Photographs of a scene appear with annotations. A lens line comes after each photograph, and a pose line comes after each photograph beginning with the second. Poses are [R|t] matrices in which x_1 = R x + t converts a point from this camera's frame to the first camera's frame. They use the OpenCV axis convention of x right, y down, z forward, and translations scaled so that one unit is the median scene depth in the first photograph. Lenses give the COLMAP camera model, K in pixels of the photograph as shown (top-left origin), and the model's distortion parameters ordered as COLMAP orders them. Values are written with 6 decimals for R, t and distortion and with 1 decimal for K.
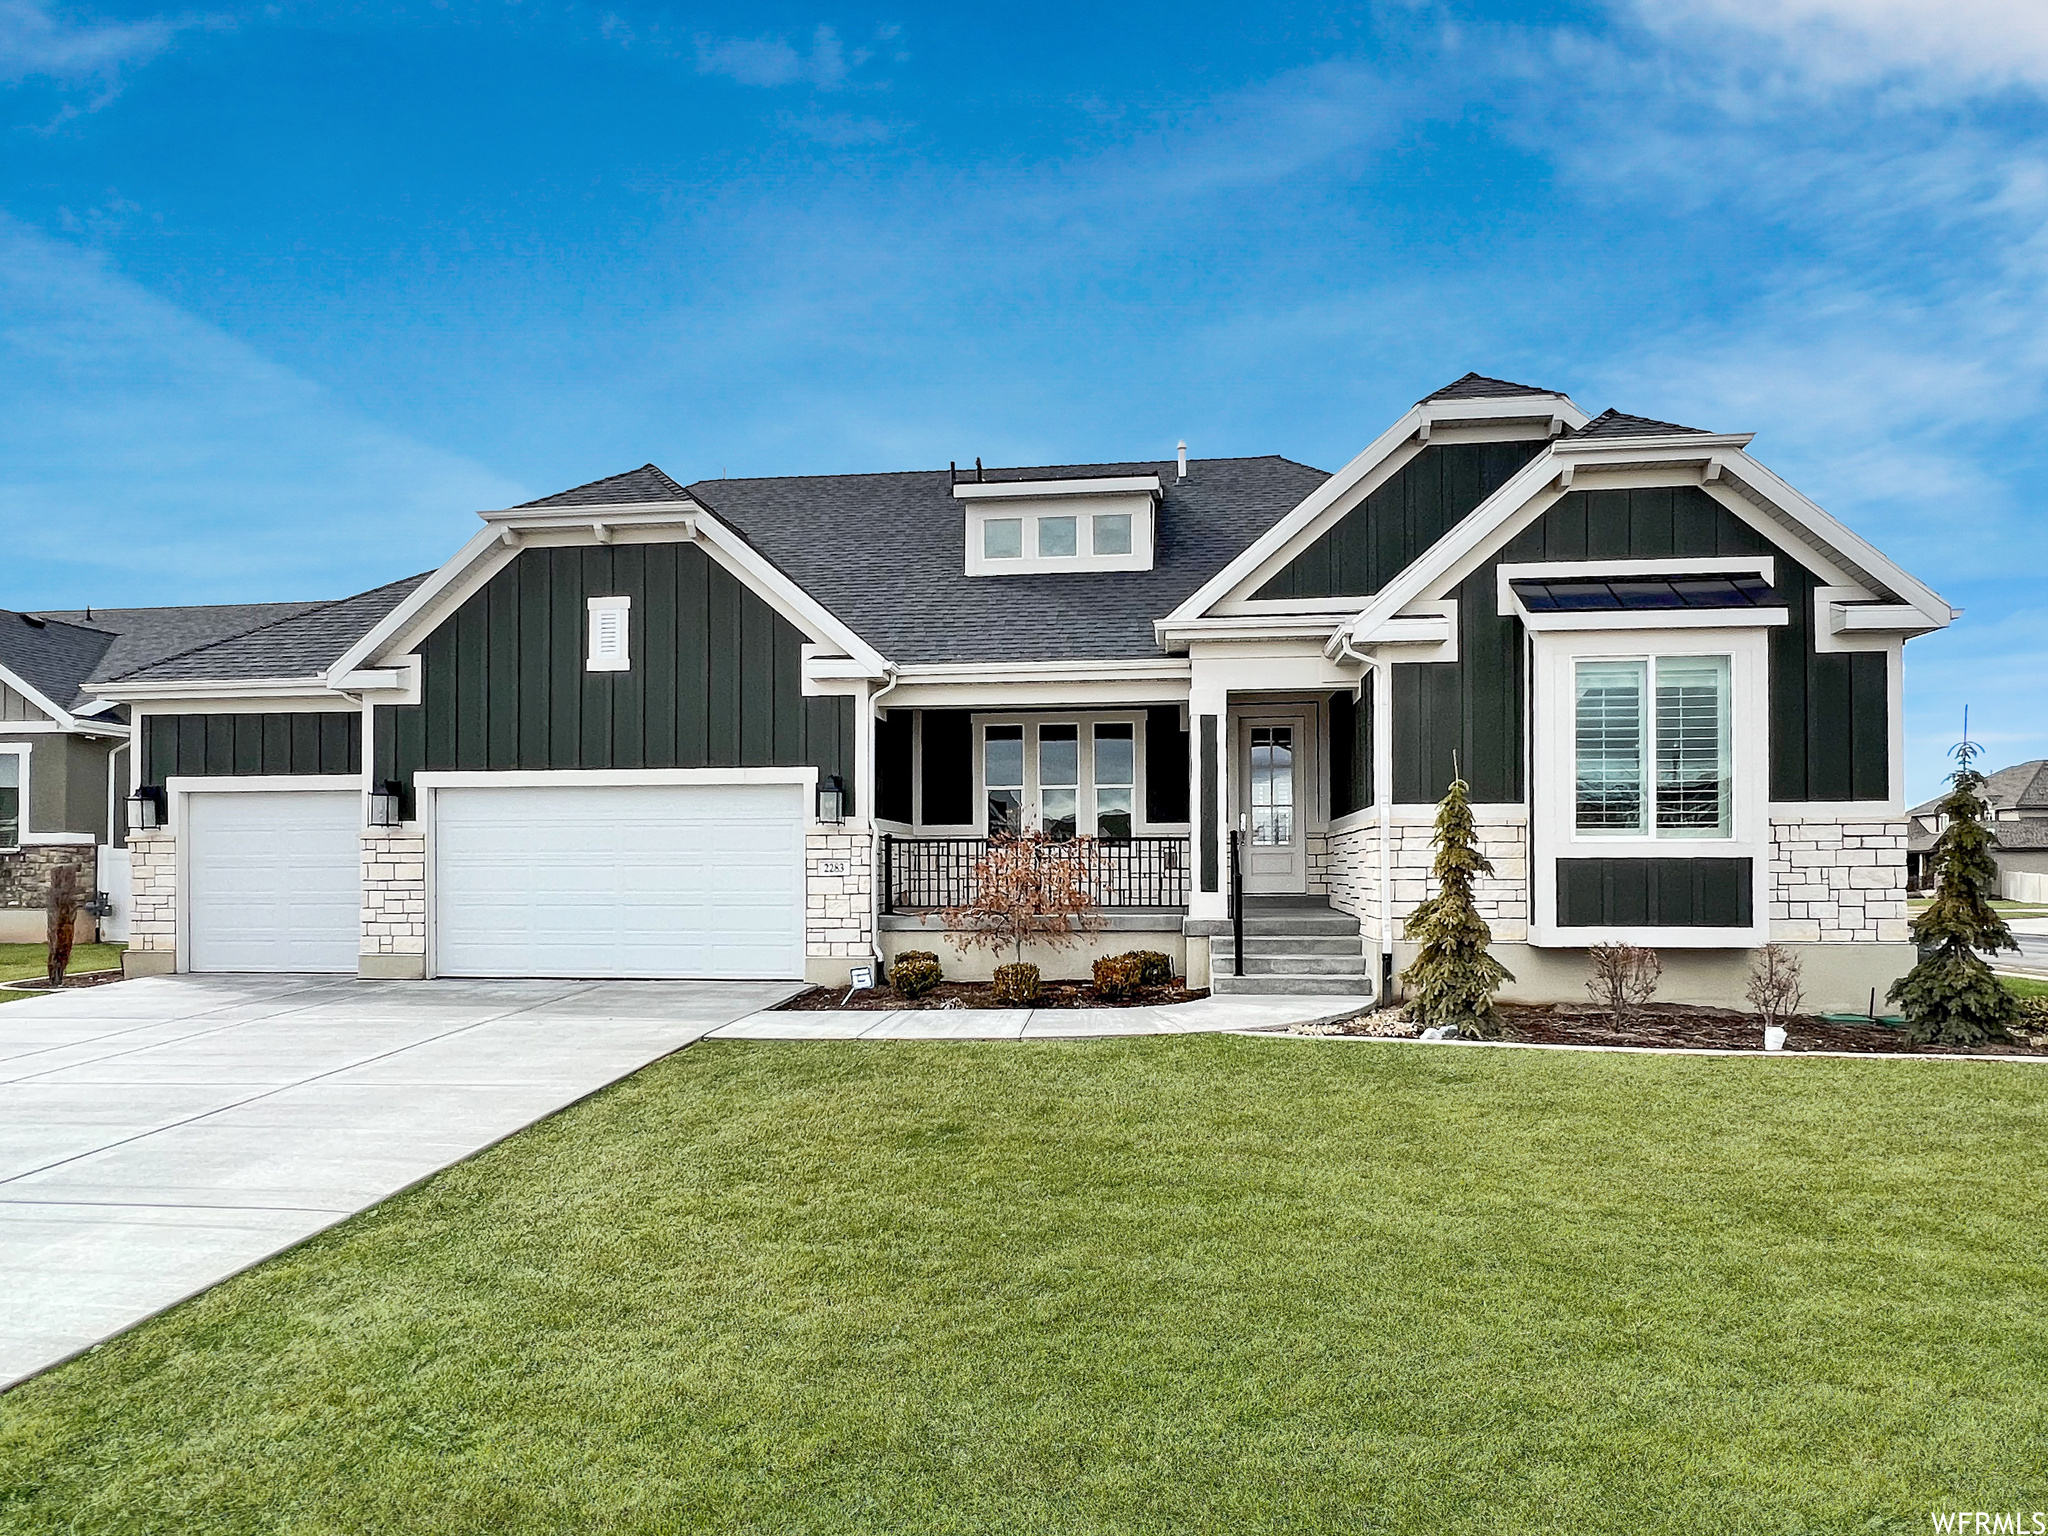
lens RADIAL K [[1242.3, 0, 1020.9], [0, 1242.3, 791.2], [0, 0, 1]] dist [0.002850, 0.001318]
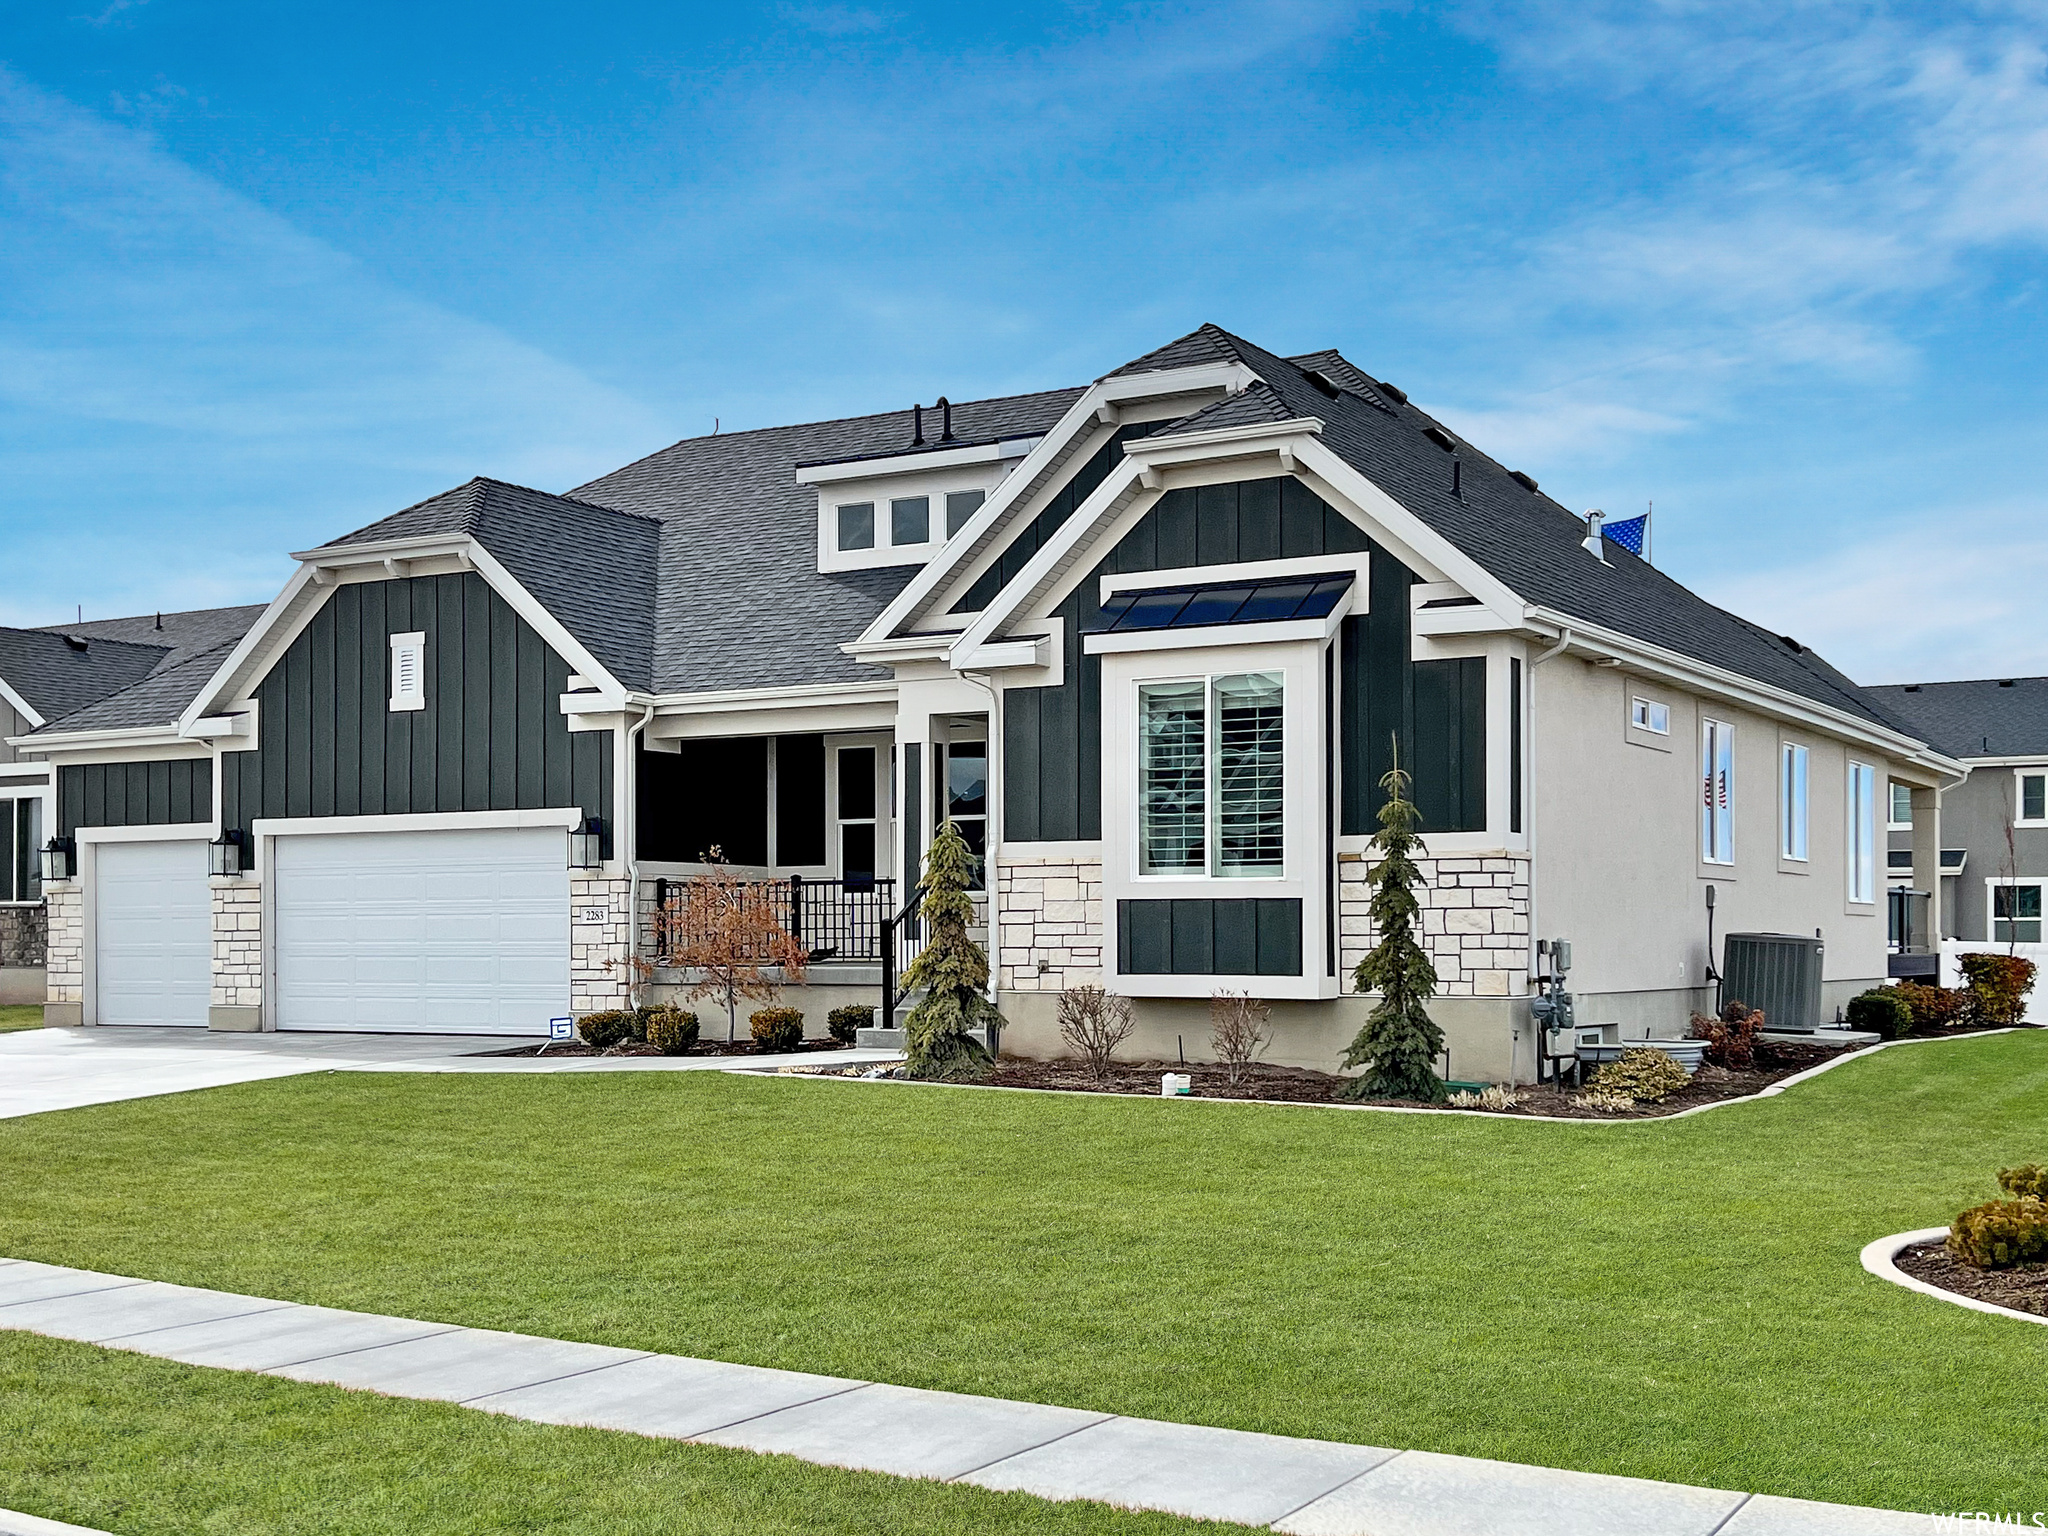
lens RADIAL K [[2362.0, 0, 1024.0], [0, 2362.0, 768.0], [0, 0, 1]] dist [0.082243, -0.032921]
pose [[0.919102, -0.027079, -0.393089, 0.828324], [0.024053, 0.999631, -0.012623, -0.018430], [0.393285, 0.002146, 0.919414, -0.496694]]
